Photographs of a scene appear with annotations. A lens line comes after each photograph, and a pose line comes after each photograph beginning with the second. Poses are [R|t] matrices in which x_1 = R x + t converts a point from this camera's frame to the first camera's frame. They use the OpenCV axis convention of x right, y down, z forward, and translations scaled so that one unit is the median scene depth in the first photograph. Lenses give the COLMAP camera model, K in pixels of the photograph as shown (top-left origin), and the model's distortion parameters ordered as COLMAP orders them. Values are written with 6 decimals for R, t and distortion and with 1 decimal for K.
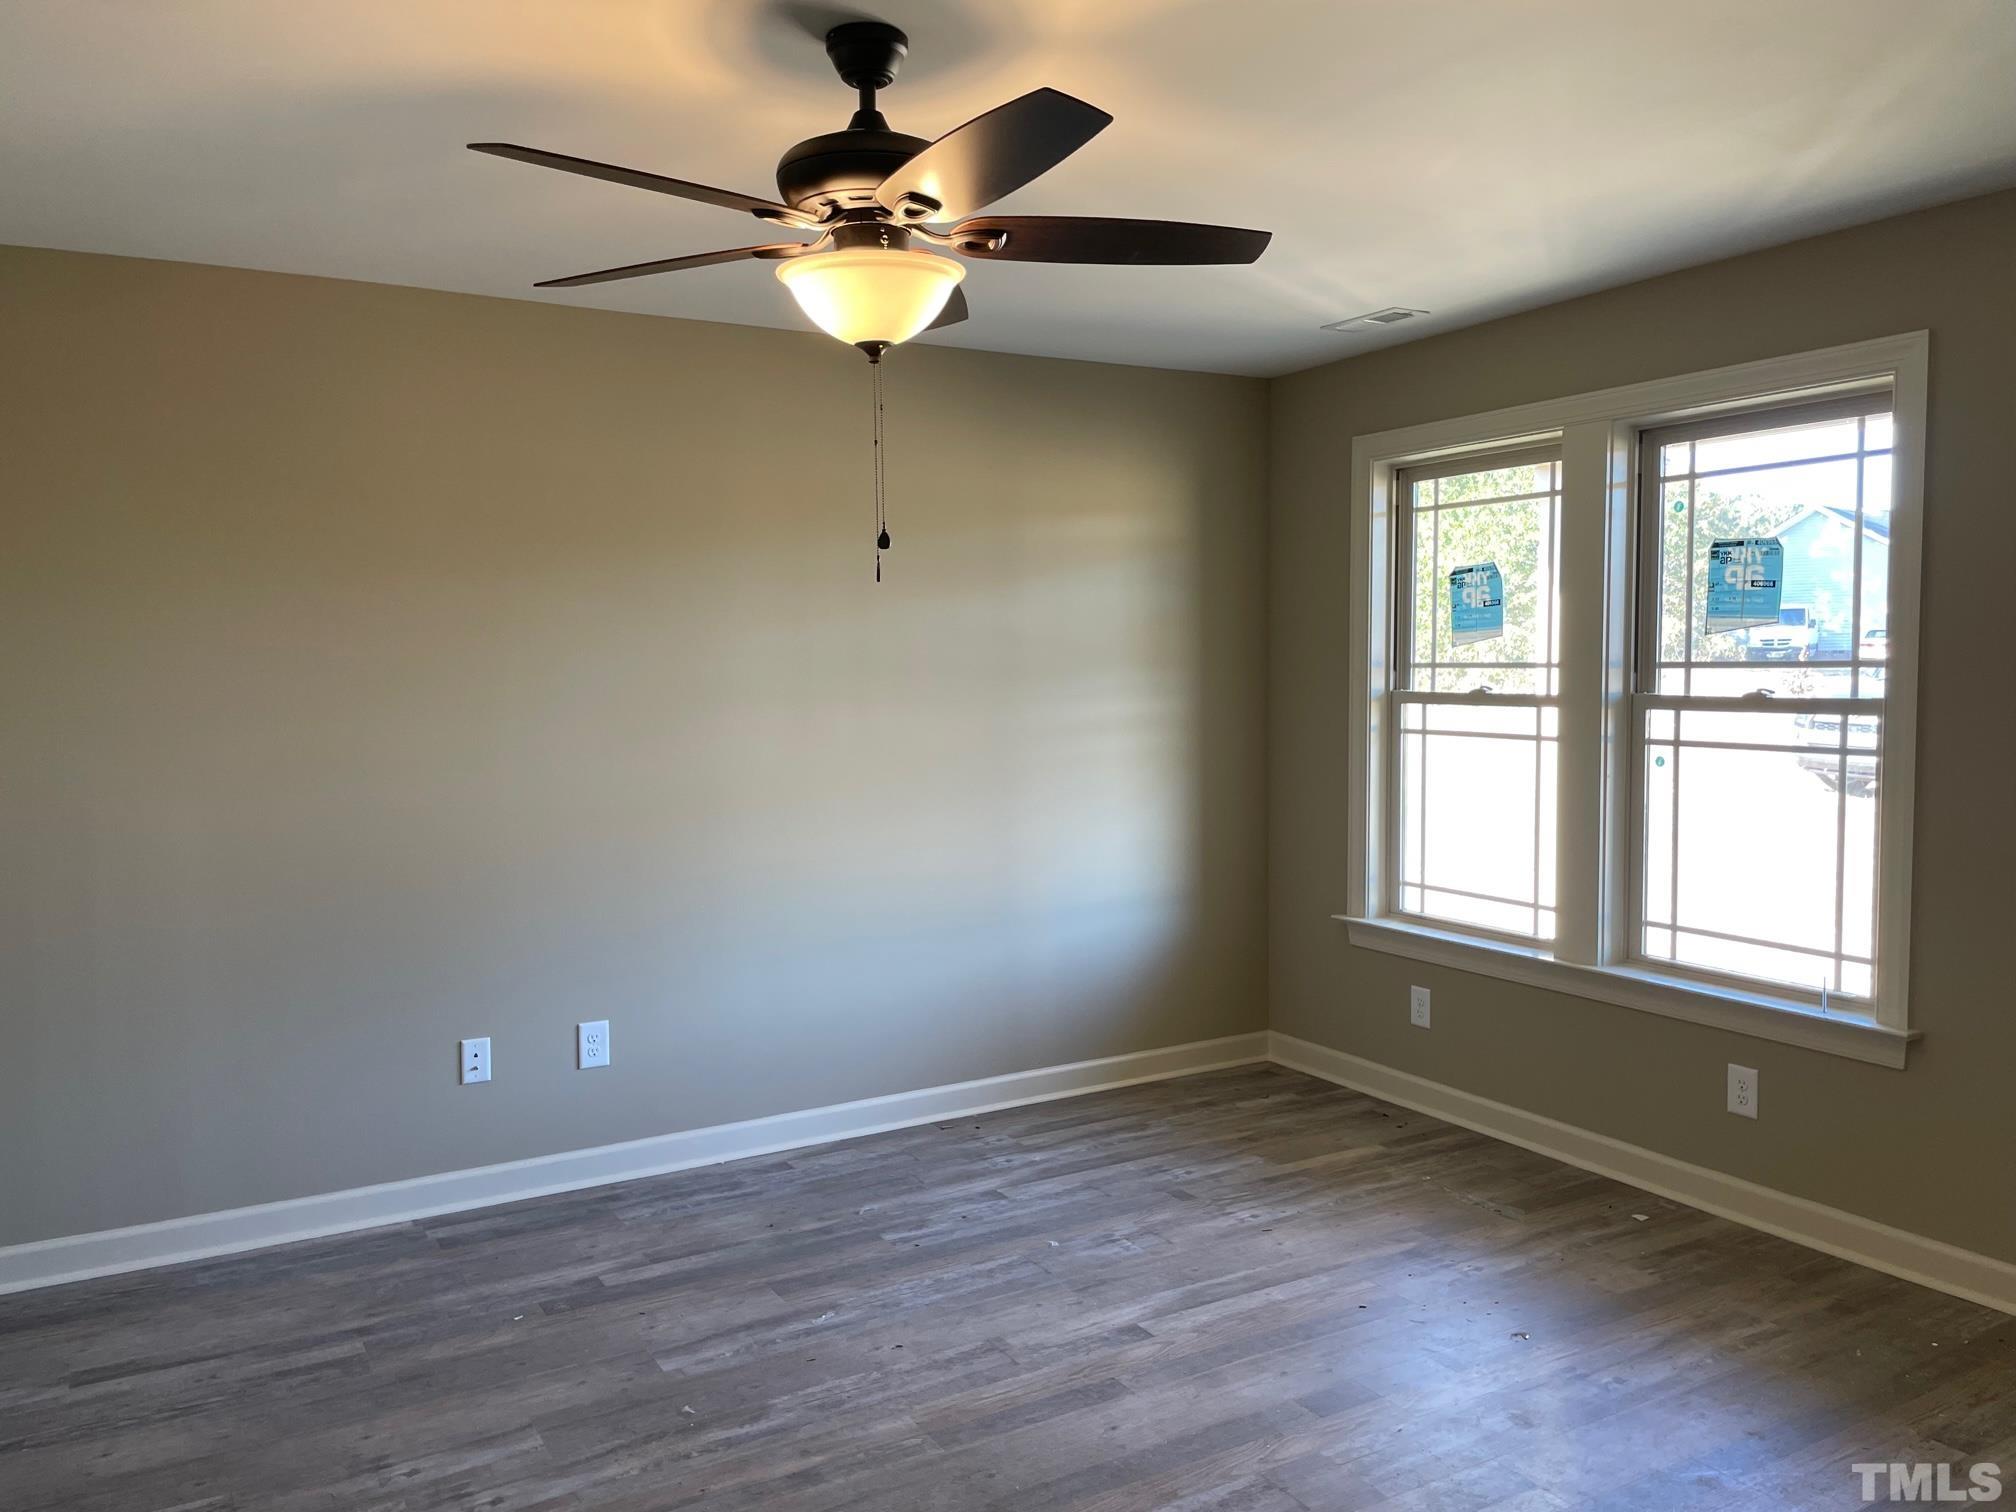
lens RADIAL K [[1510.8, 0, 1002.5], [0, 1510.8, 760.3], [0, 0, 1]] dist [0.011523, -0.005268]
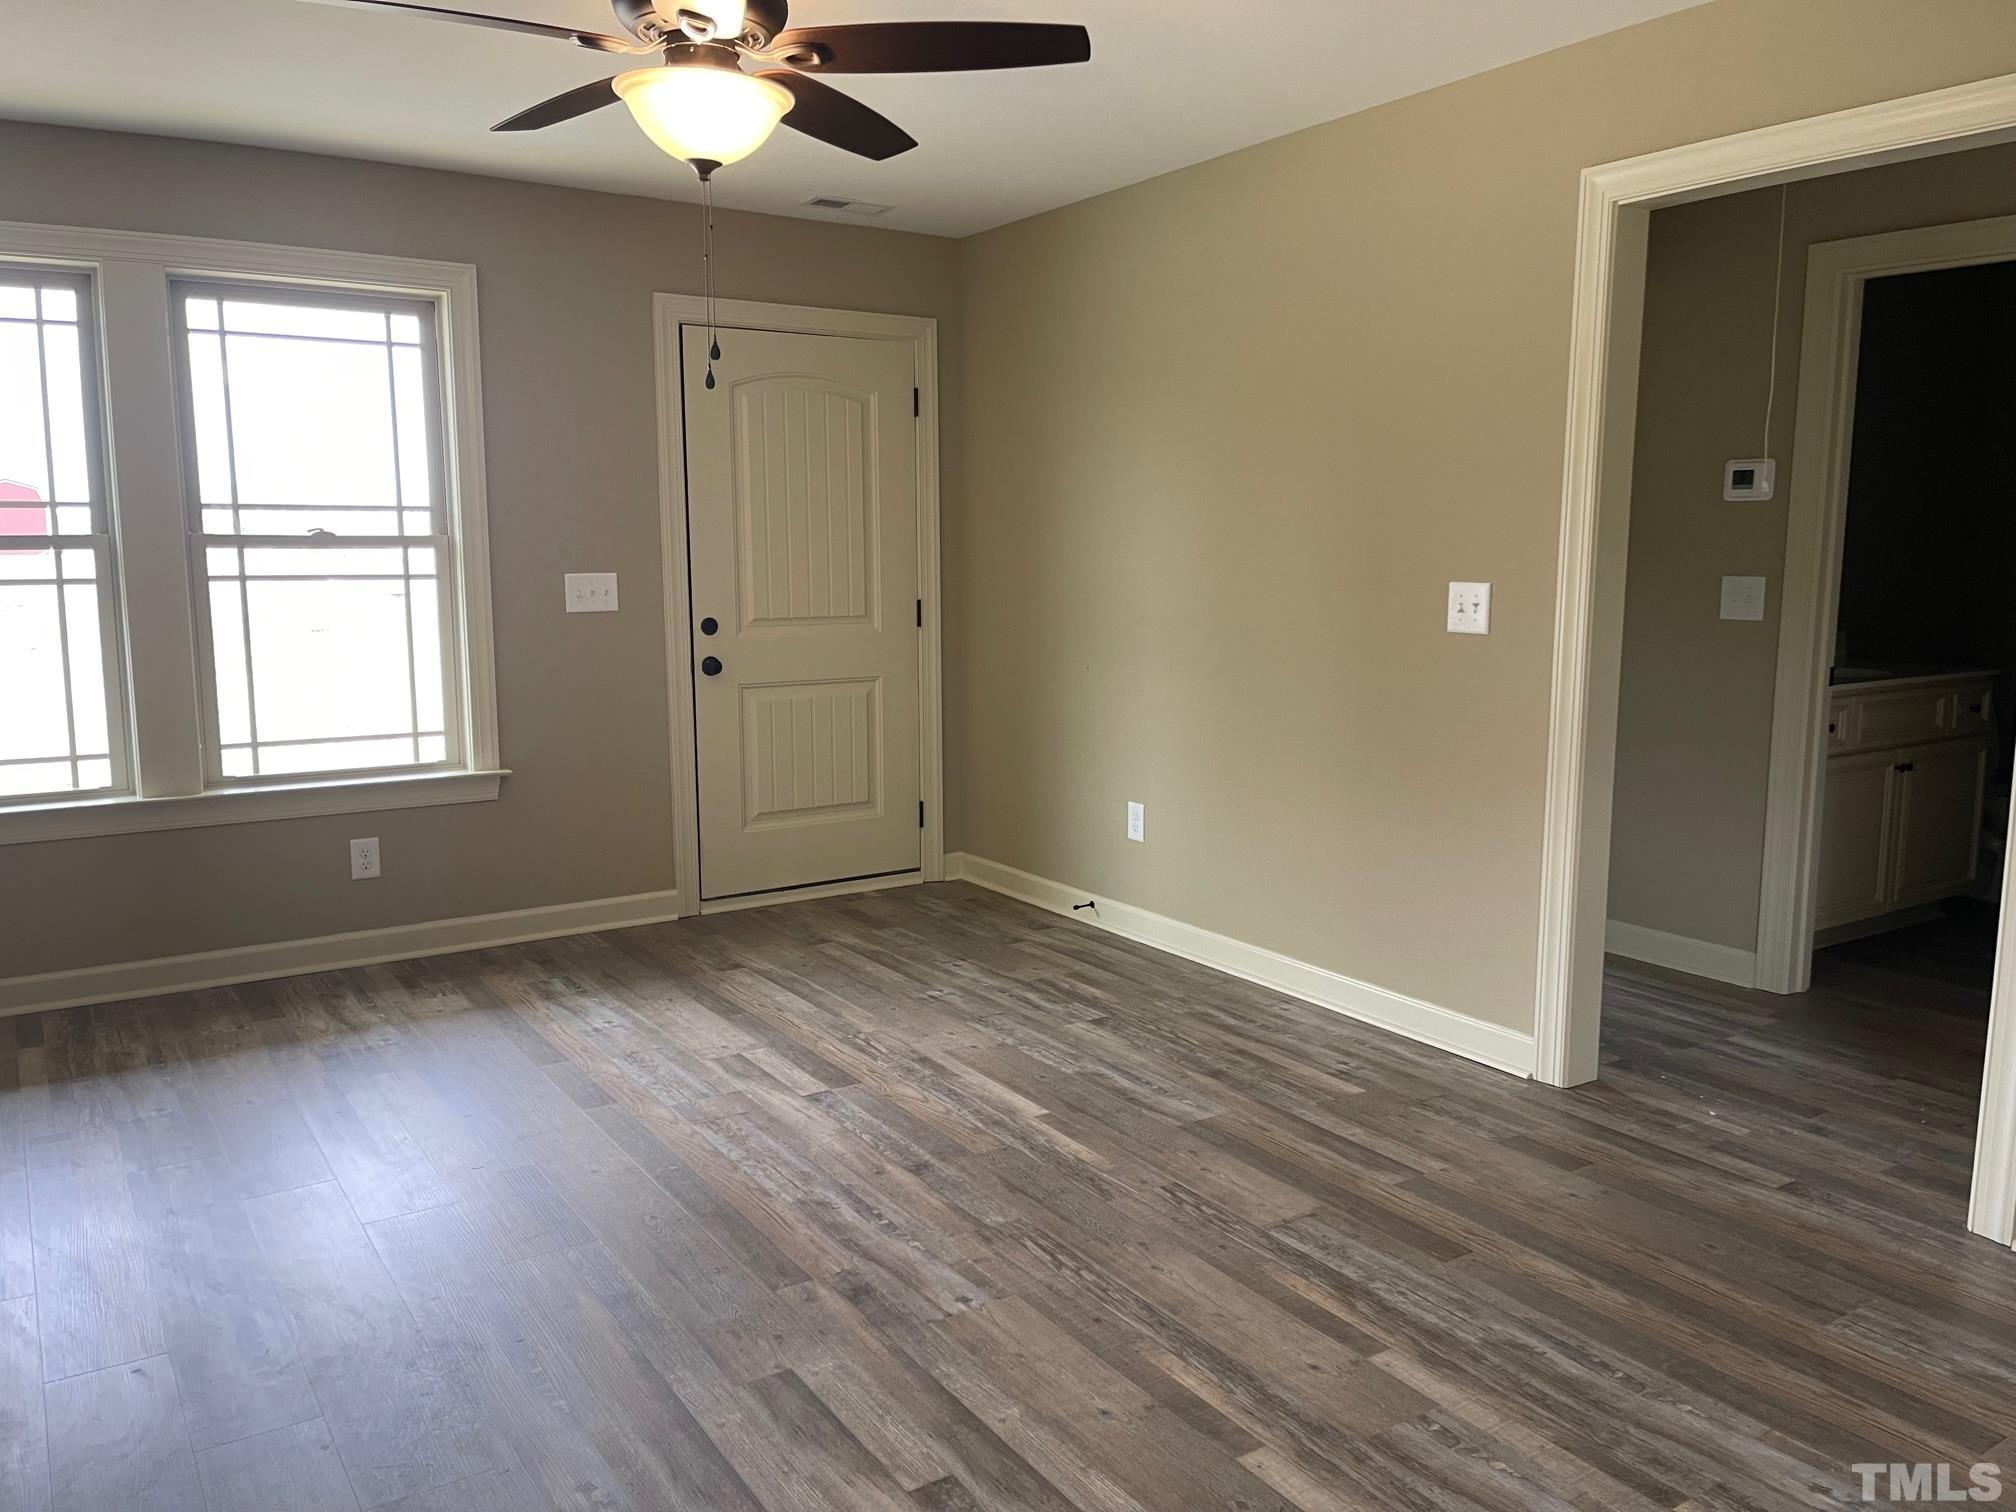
lens RADIAL K [[1510.8, 0, 1002.5], [0, 1510.8, 760.3], [0, 0, 1]] dist [0.011523, -0.005268]
pose [[-0.053112, -0.133444, 0.989632, -0.770794], [0.064895, 0.988475, 0.136771, 0.005557], [-0.996478, 0.071487, -0.043840, 0.555248]]
